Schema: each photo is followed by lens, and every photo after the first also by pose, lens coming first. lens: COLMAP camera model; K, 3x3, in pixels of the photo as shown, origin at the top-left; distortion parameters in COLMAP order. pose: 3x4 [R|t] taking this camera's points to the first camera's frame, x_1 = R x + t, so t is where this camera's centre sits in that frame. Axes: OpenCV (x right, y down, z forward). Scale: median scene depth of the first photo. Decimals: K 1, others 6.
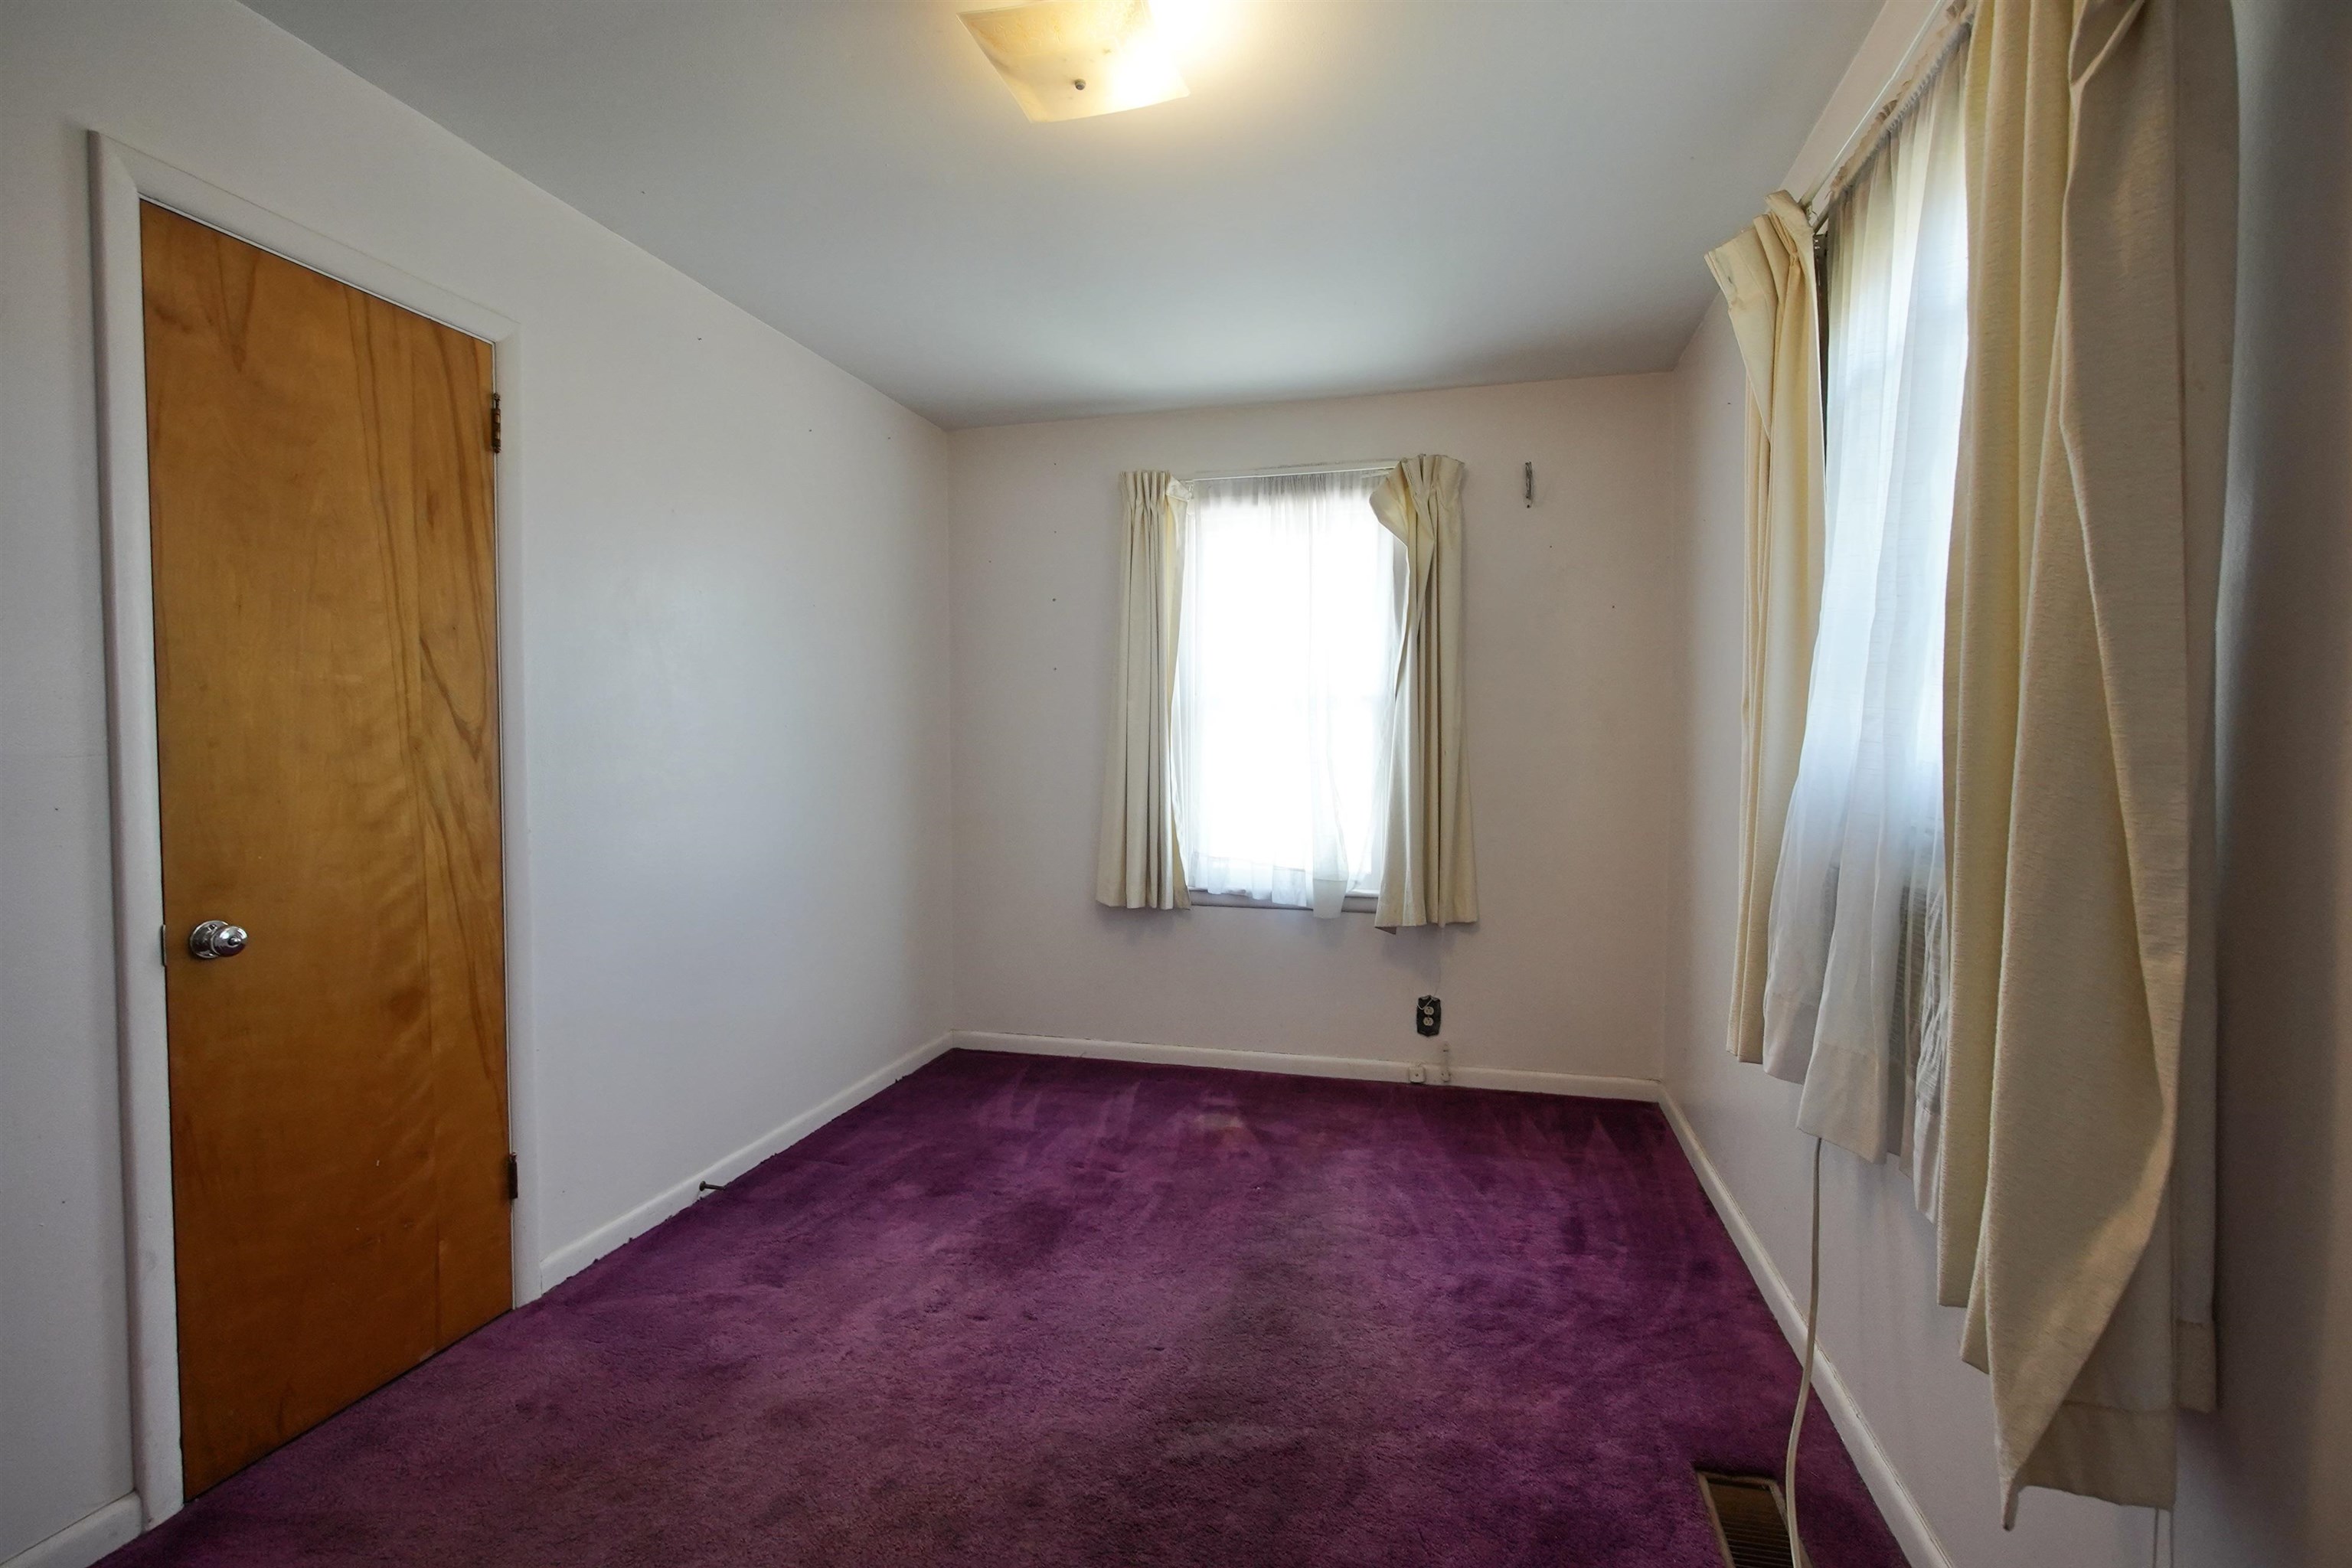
lens RADIAL K [[1079.2, 0, 1174.4], [0, 1079.2, 777.3], [0, 0, 1]] dist [-0.022710, 0.010813]
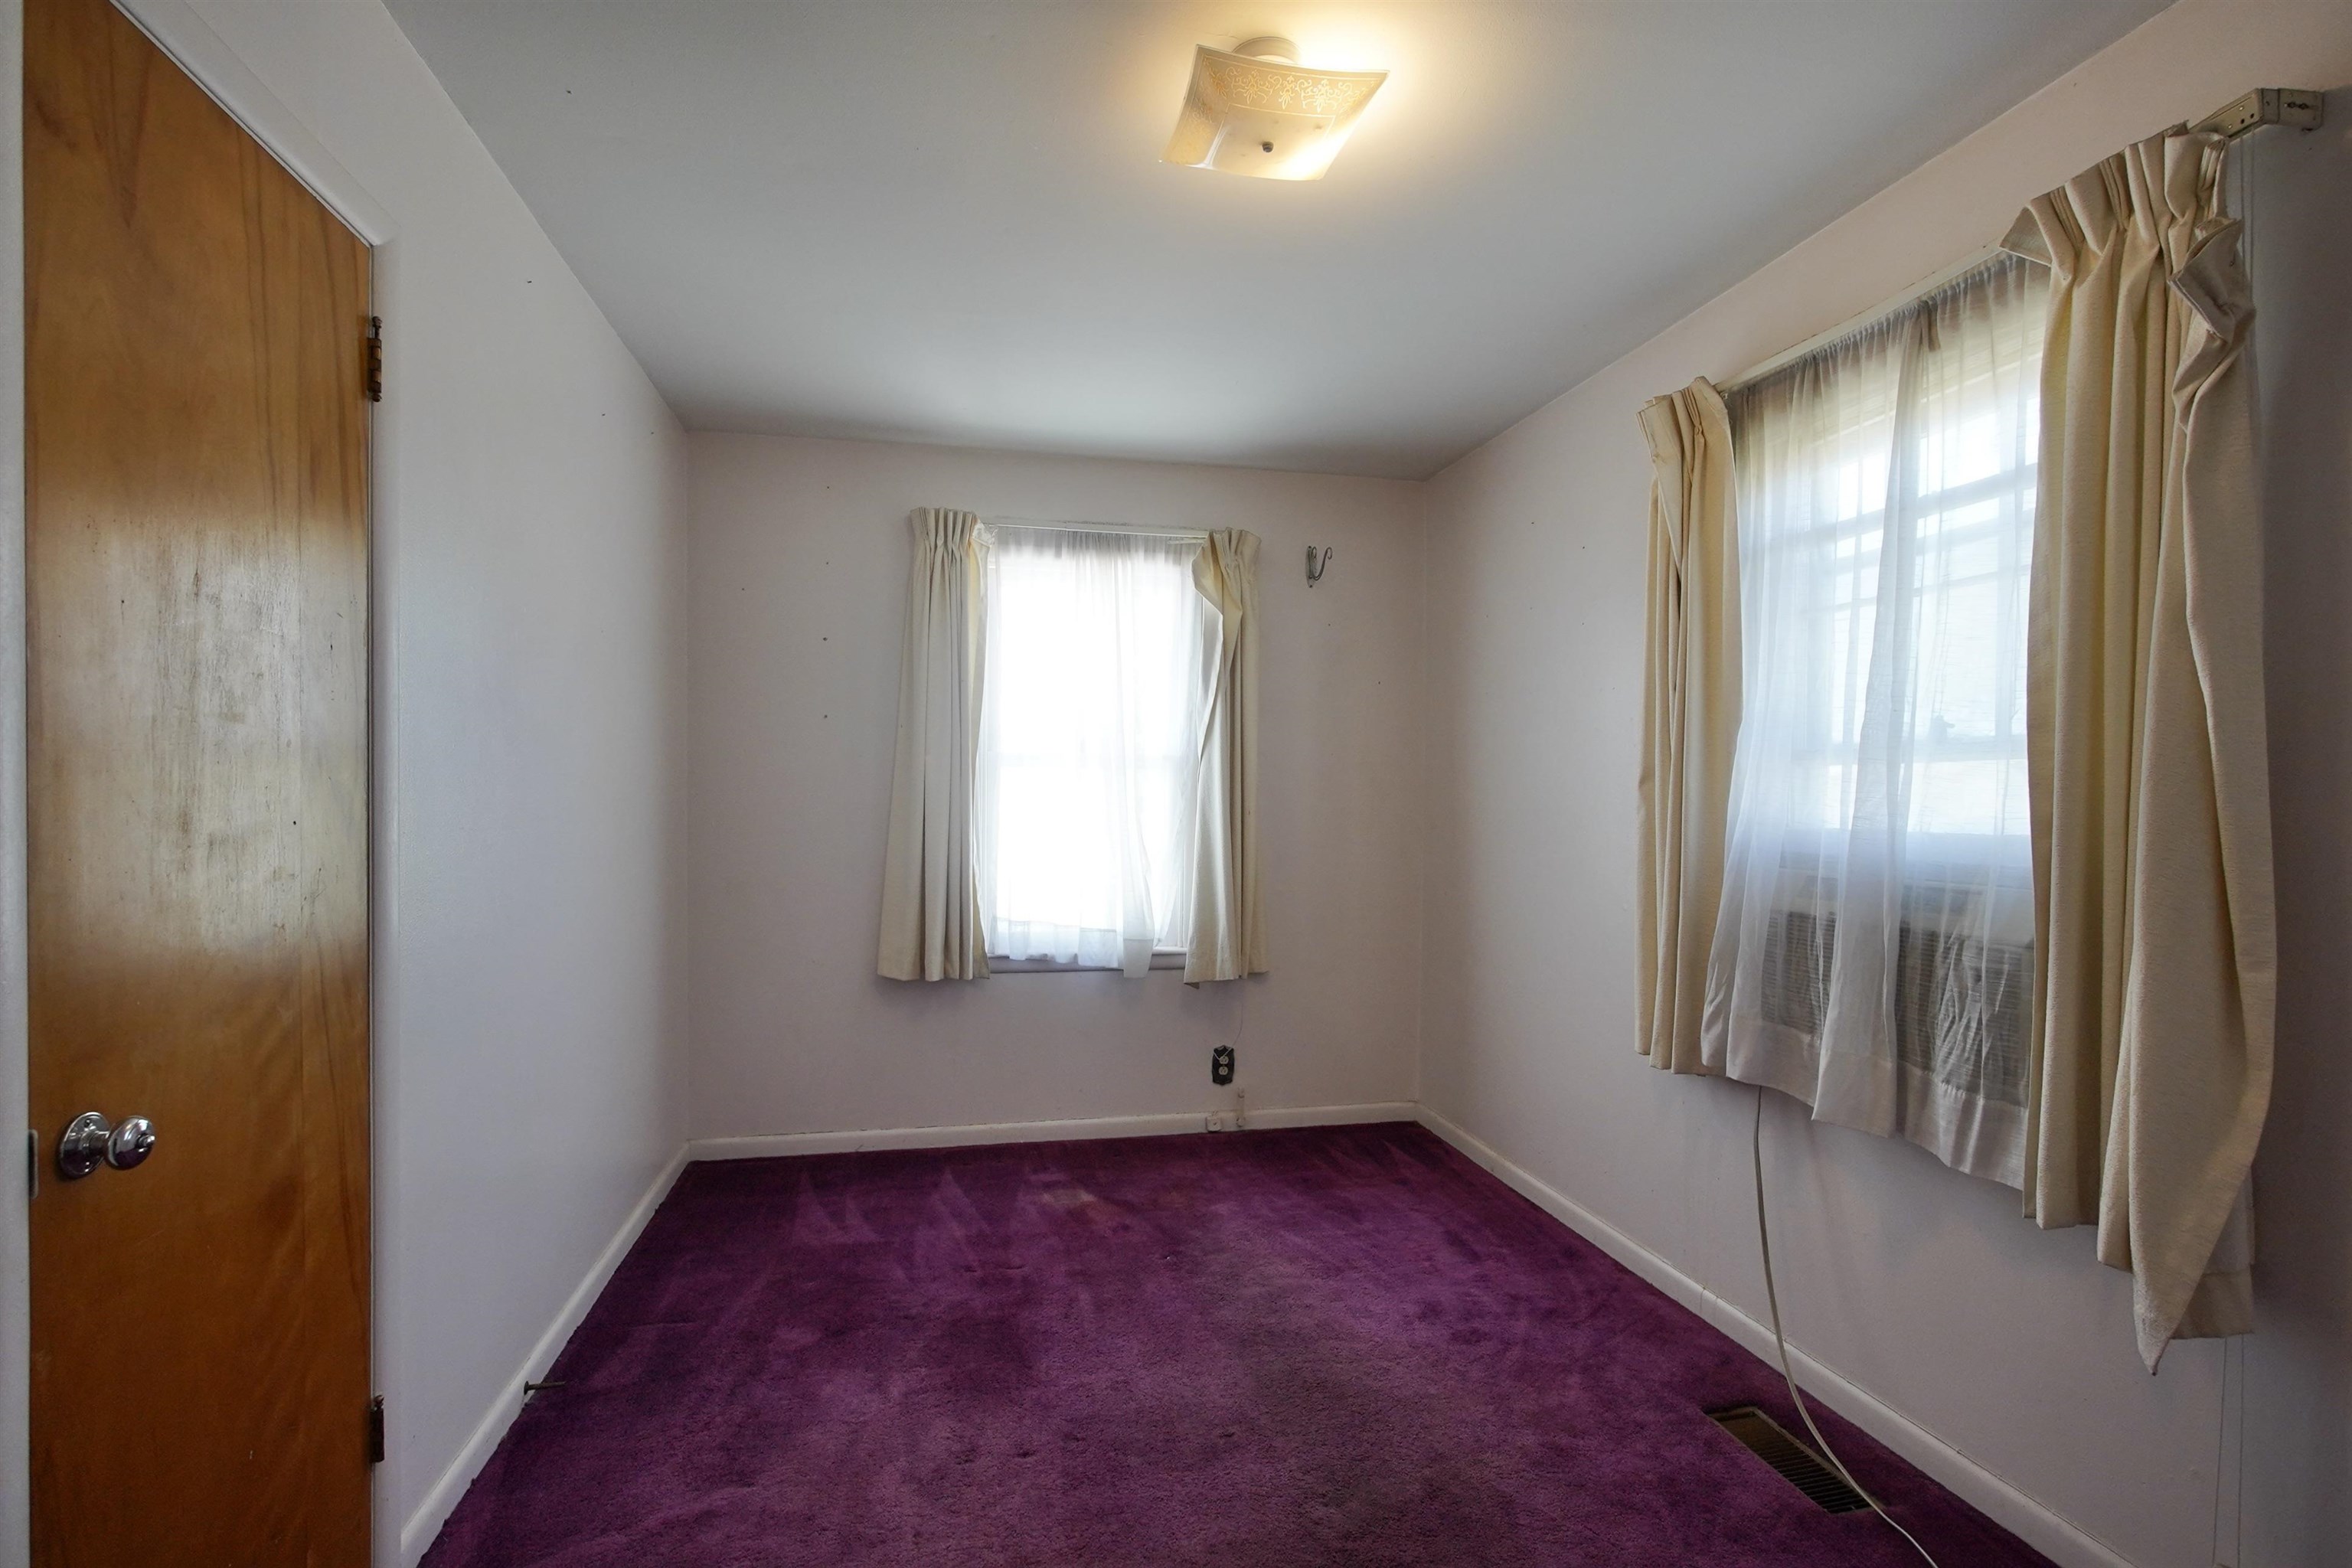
lens RADIAL K [[1098.6, 0, 1162.3], [0, 1098.6, 803.2], [0, 0, 1]] dist [-0.021366, 0.009903]
pose [[0.891871, 0.003158, 0.452280, -0.309440], [0.005066, 0.999843, -0.016971, -0.014259], [-0.452262, 0.017428, 0.891715, 0.080638]]
